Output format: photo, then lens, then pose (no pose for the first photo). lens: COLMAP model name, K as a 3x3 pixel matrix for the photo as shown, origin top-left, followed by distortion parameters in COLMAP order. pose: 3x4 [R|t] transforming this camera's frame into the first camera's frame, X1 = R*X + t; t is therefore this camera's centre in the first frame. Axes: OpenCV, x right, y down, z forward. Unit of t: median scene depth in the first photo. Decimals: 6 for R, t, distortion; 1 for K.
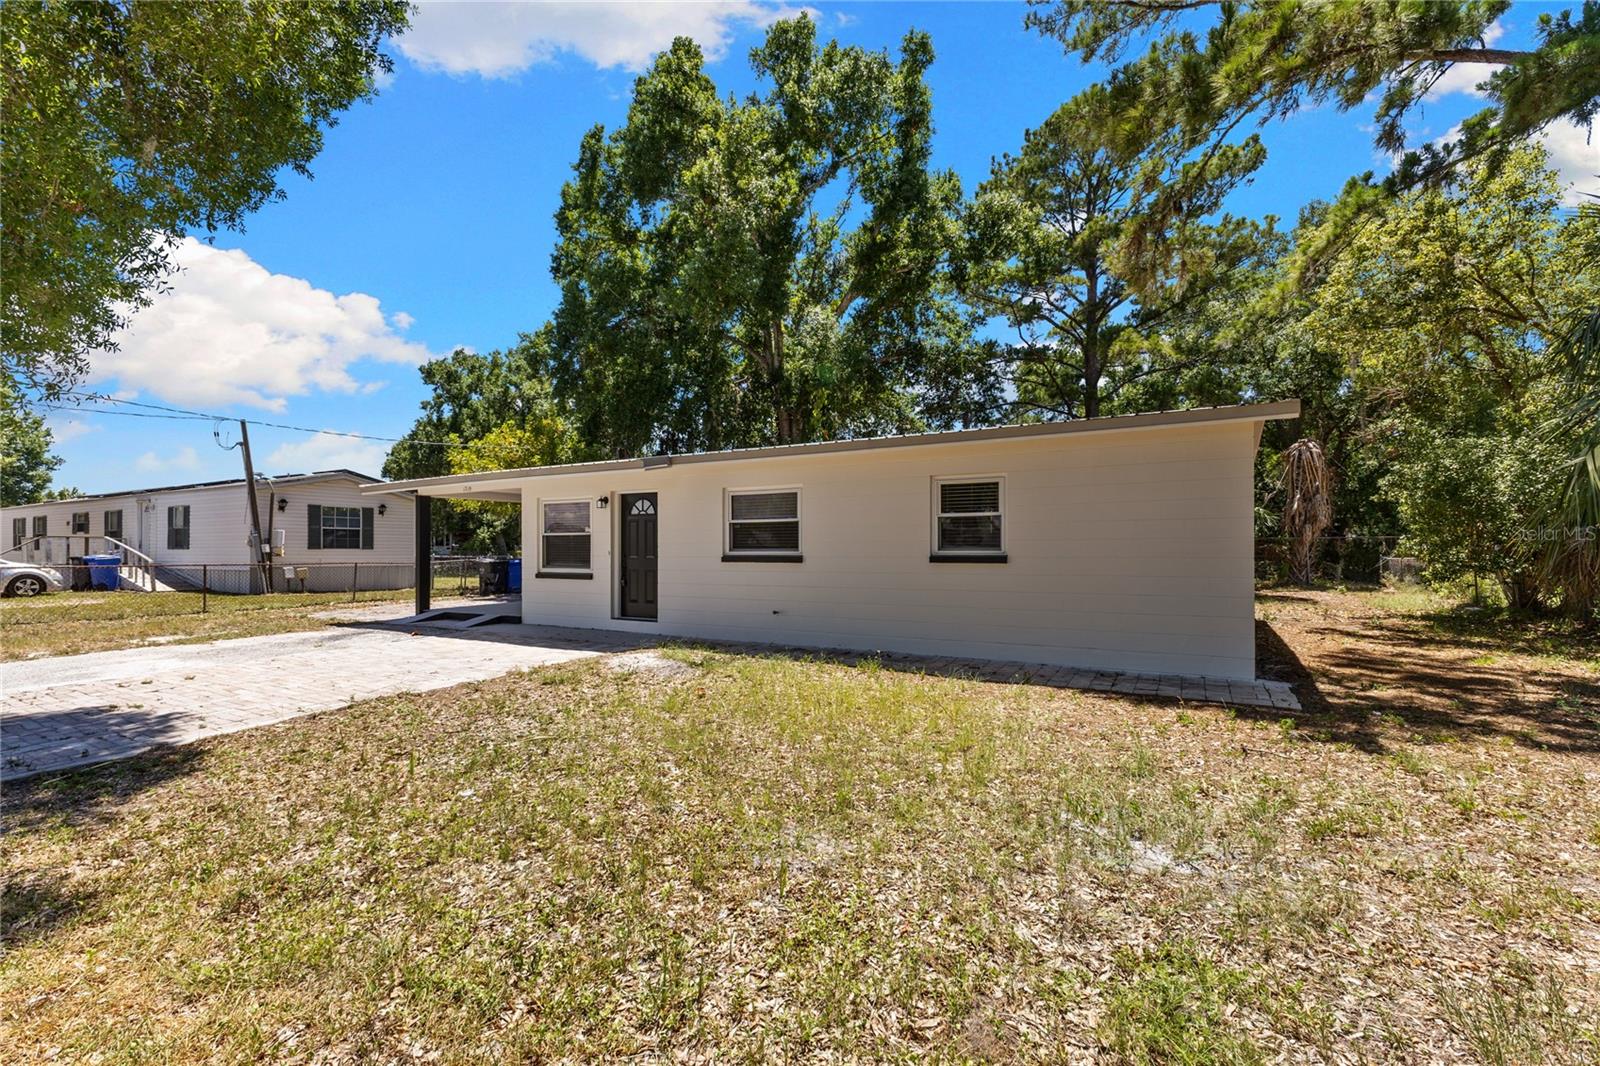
lens RADIAL K [[690.1, 0, 800.6], [0, 690.1, 538.7], [0, 0, 1]] dist [0.002774, 0.000211]
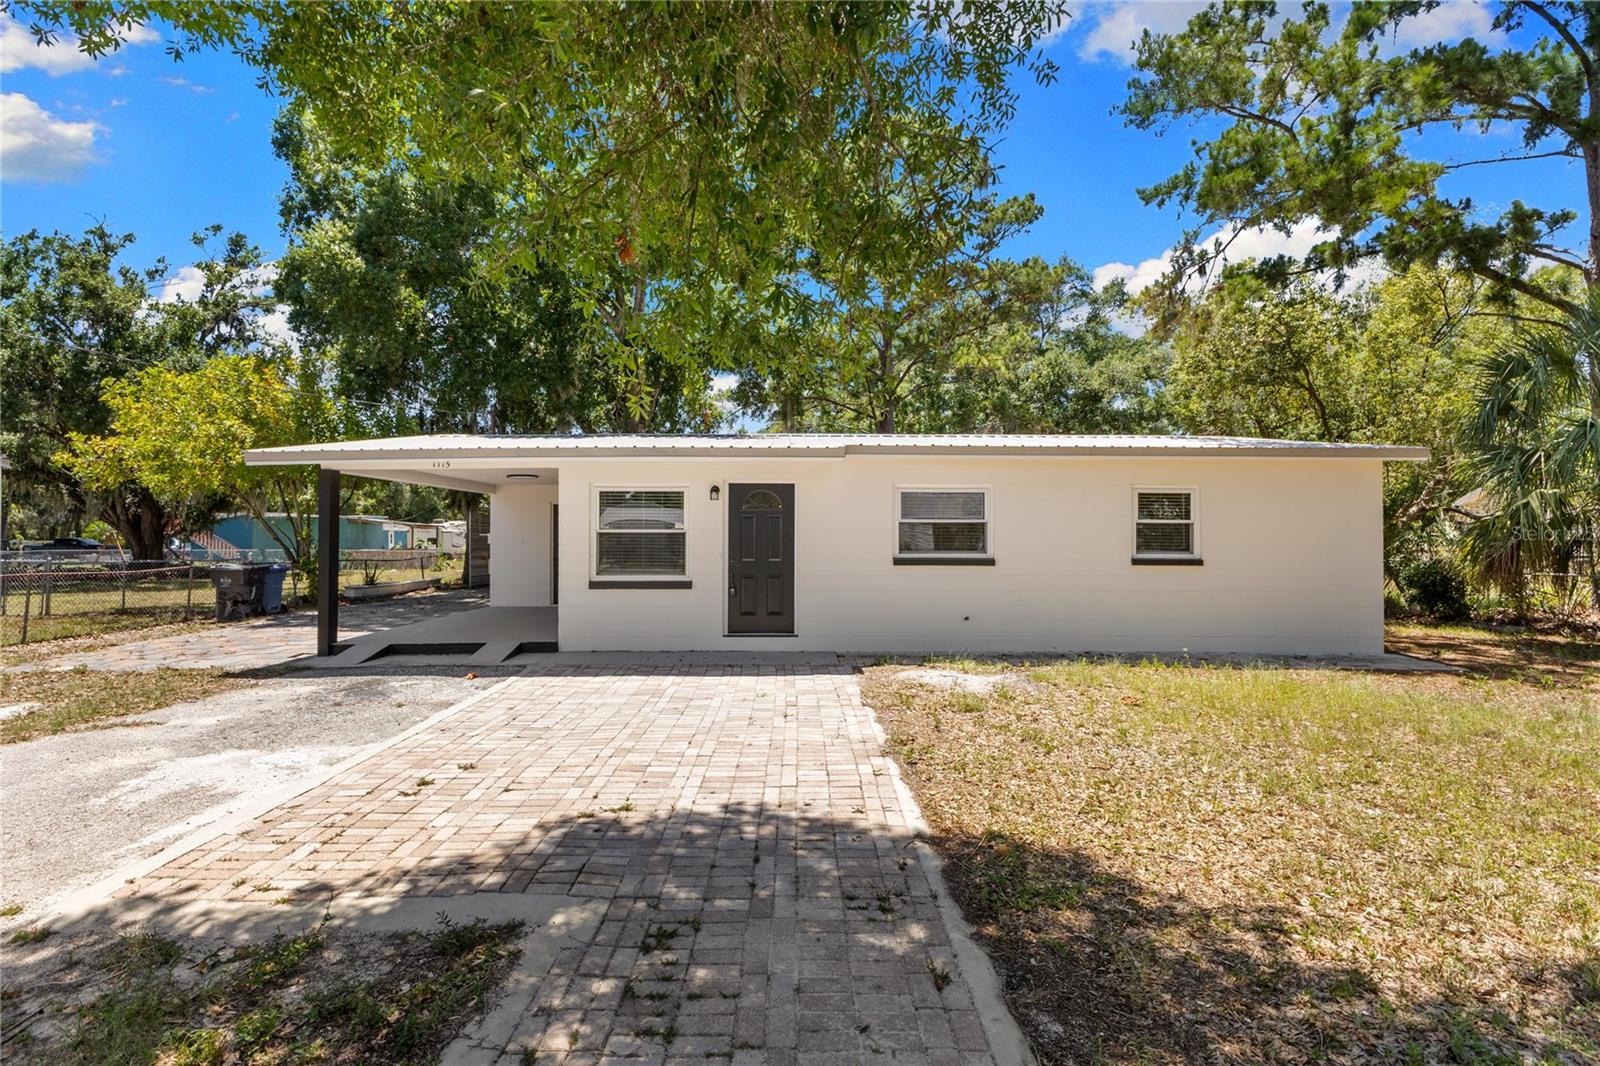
lens RADIAL K [[747.7, 0, 799.2], [0, 747.7, 535.2], [0, 0, 1]] dist [0.006425, 0.000102]
pose [[0.868761, 0.009651, 0.495138, -0.657493], [-0.011252, 0.999937, 0.000252, -0.004889], [-0.495104, -0.005790, 0.868814, 0.202065]]
